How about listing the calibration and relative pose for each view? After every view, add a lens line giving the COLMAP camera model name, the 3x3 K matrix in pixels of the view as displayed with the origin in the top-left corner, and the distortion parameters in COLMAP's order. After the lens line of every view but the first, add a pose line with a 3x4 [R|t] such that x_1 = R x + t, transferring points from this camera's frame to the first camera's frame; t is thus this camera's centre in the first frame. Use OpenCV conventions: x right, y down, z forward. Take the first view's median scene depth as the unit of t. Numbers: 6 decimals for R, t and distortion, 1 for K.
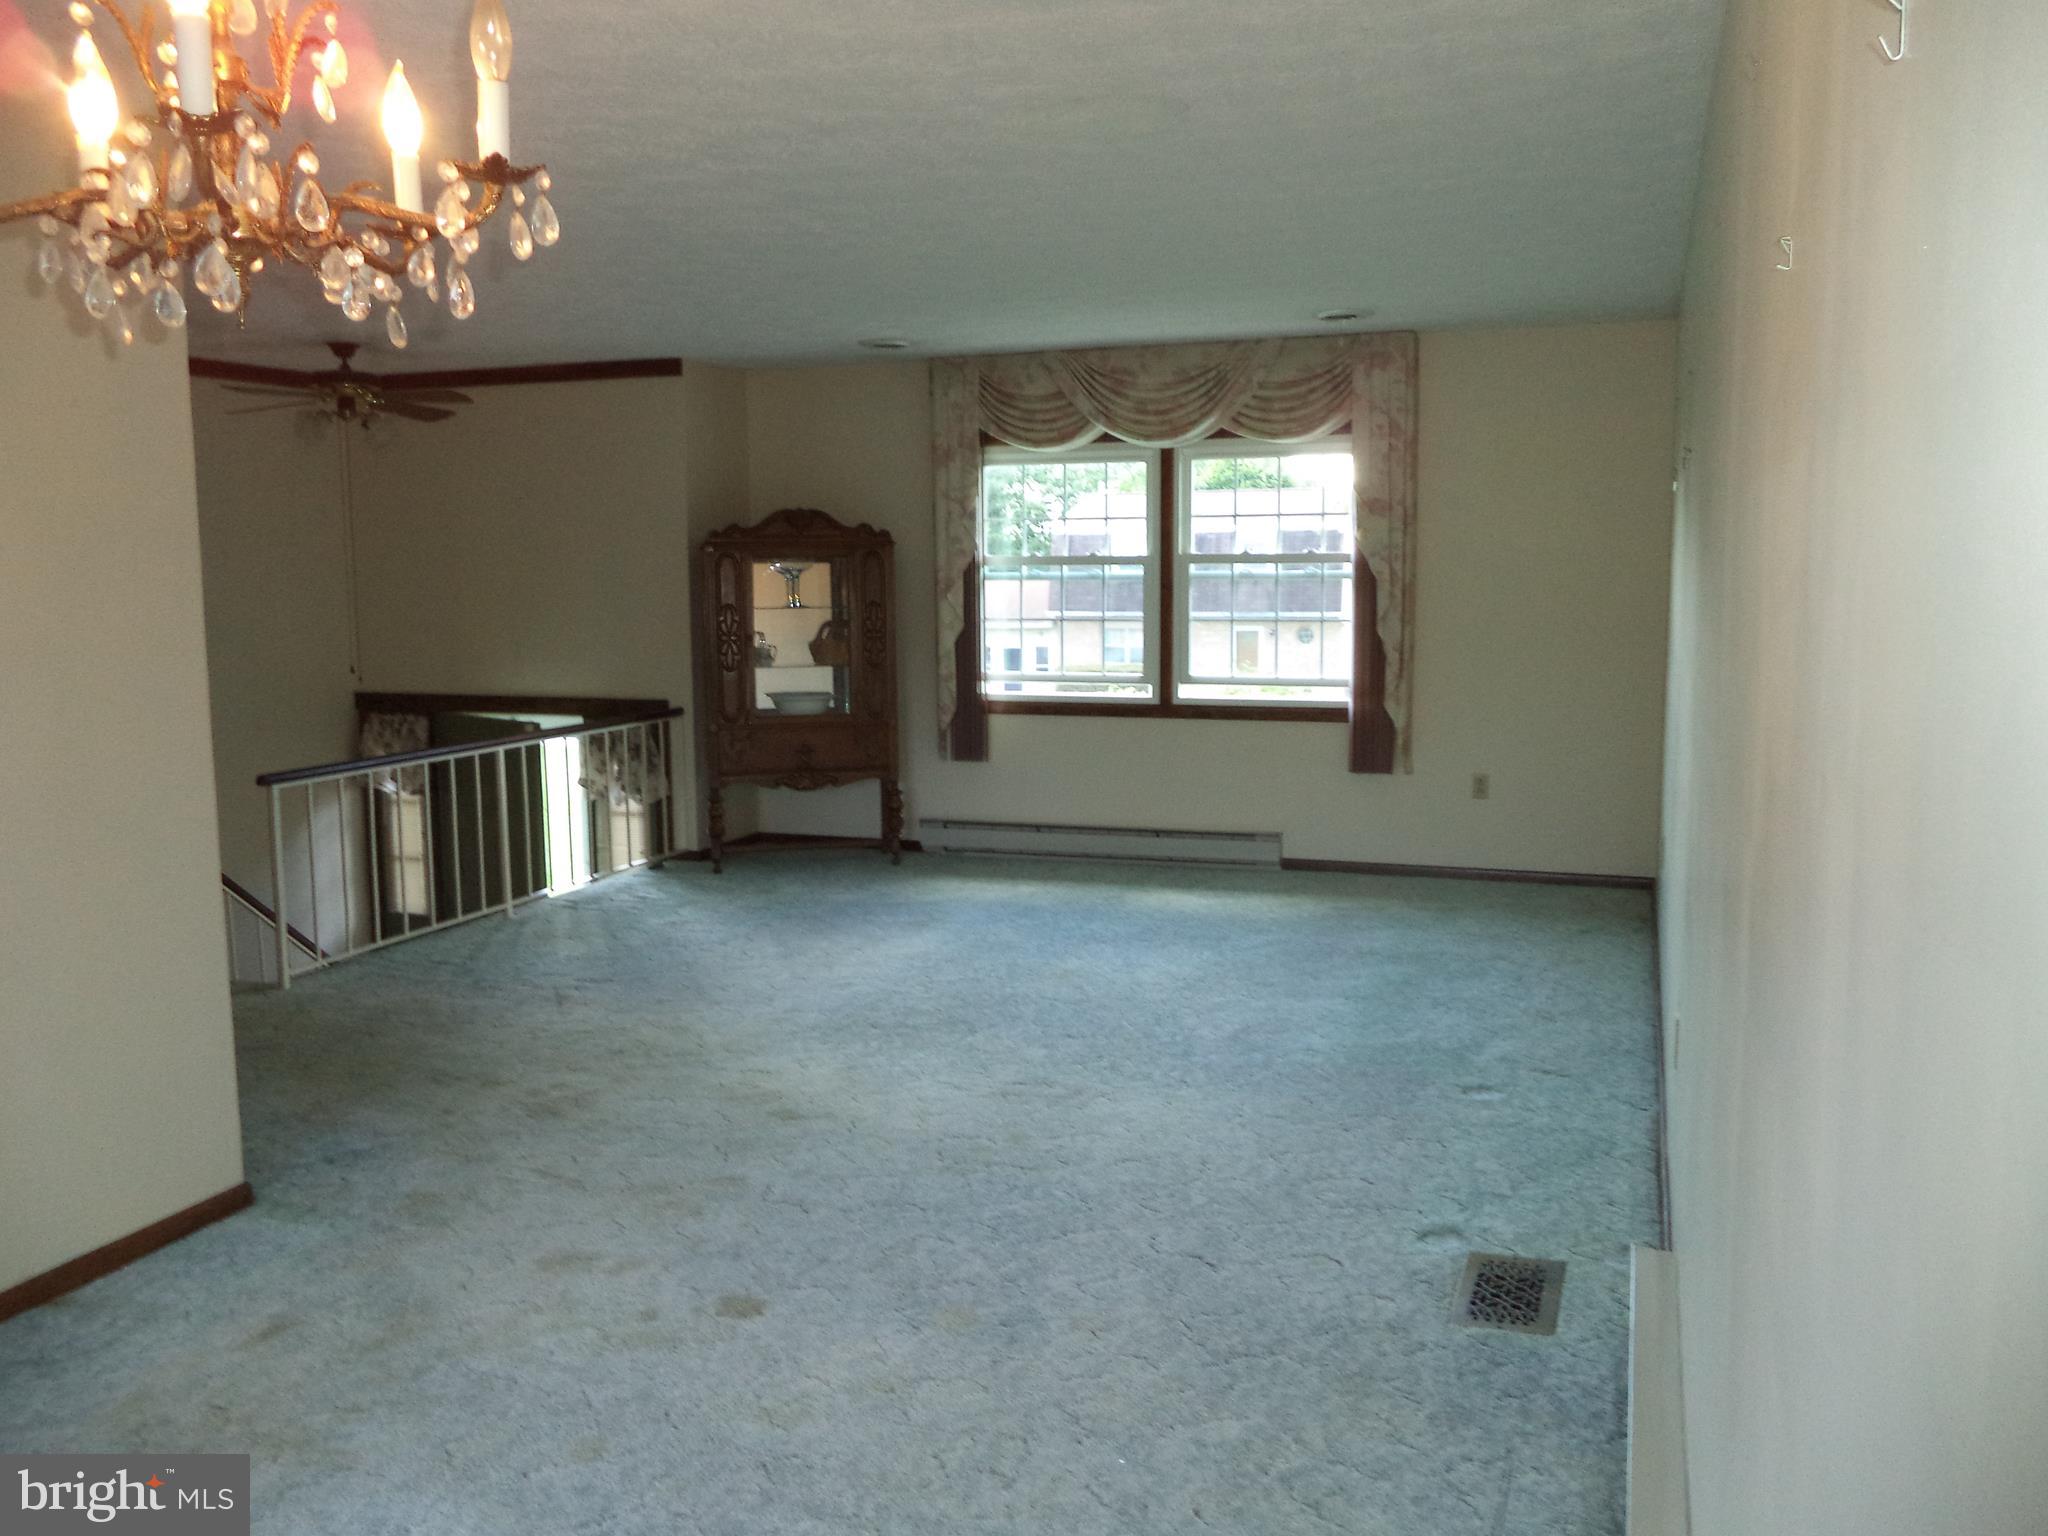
lens RADIAL K [[1651.0, 0, 1023.9], [0, 1651.0, 763.2], [0, 0, 1]] dist [-0.017276, -0.021900]
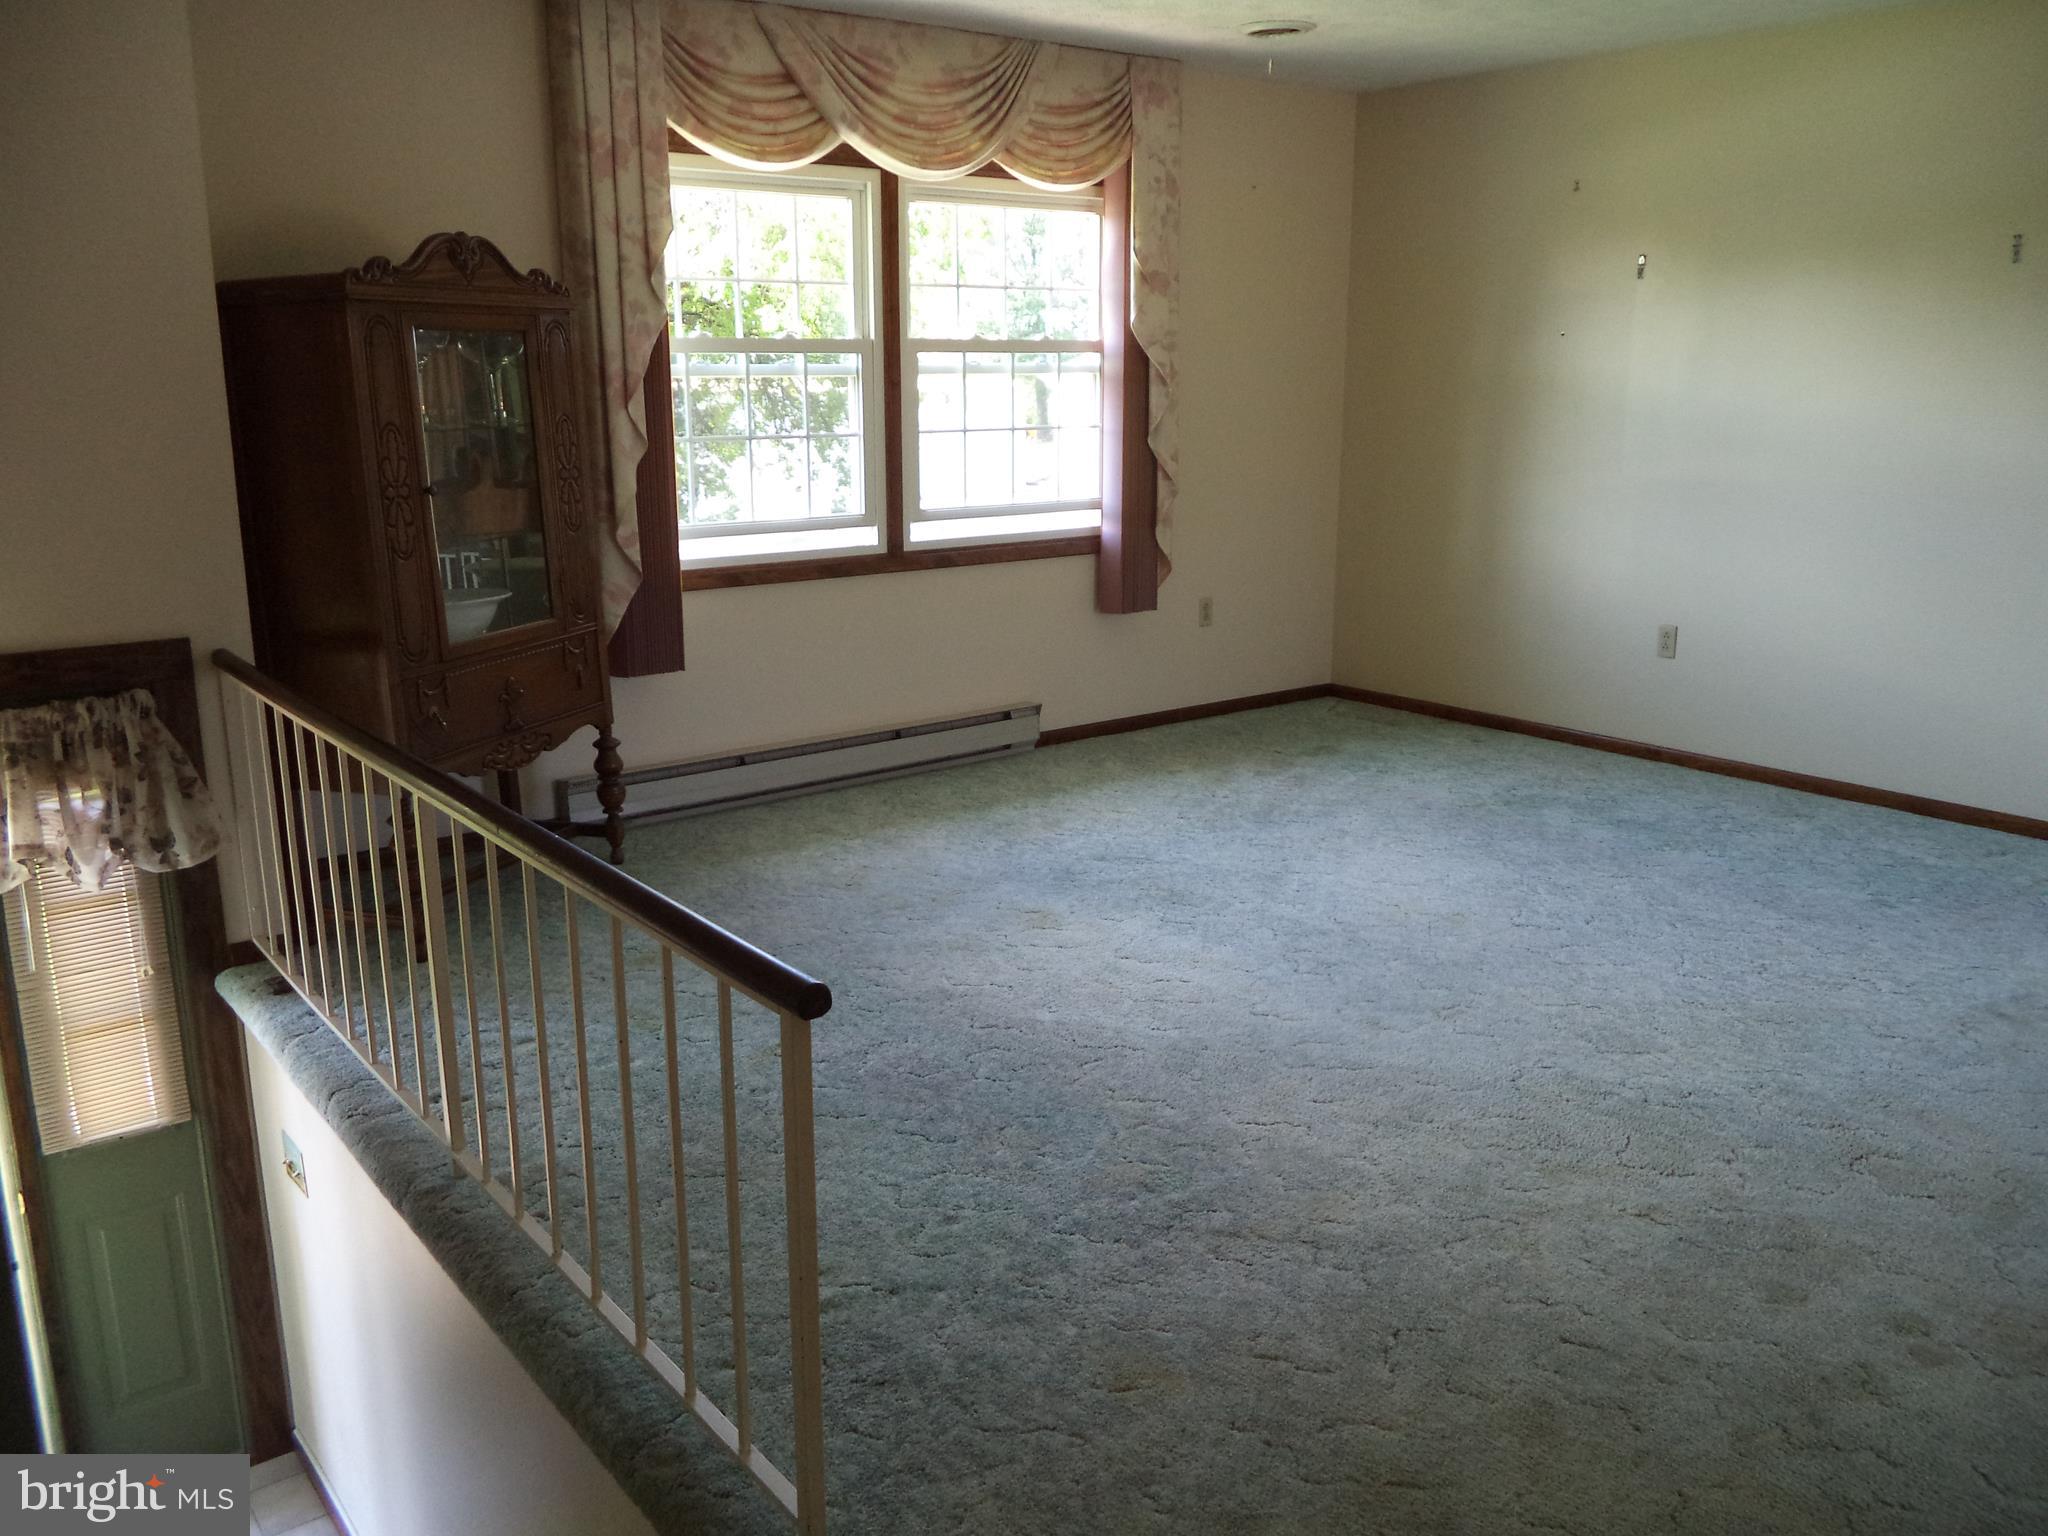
lens RADIAL K [[1651.0, 0, 1025.6], [0, 1651.0, 771.1], [0, 0, 1]] dist [-0.017276, -0.021900]
pose [[0.530695, -0.194891, 0.824852, -0.514145], [0.101885, 0.980816, 0.166190, -0.058368], [-0.841417, -0.004157, 0.540370, 0.590468]]
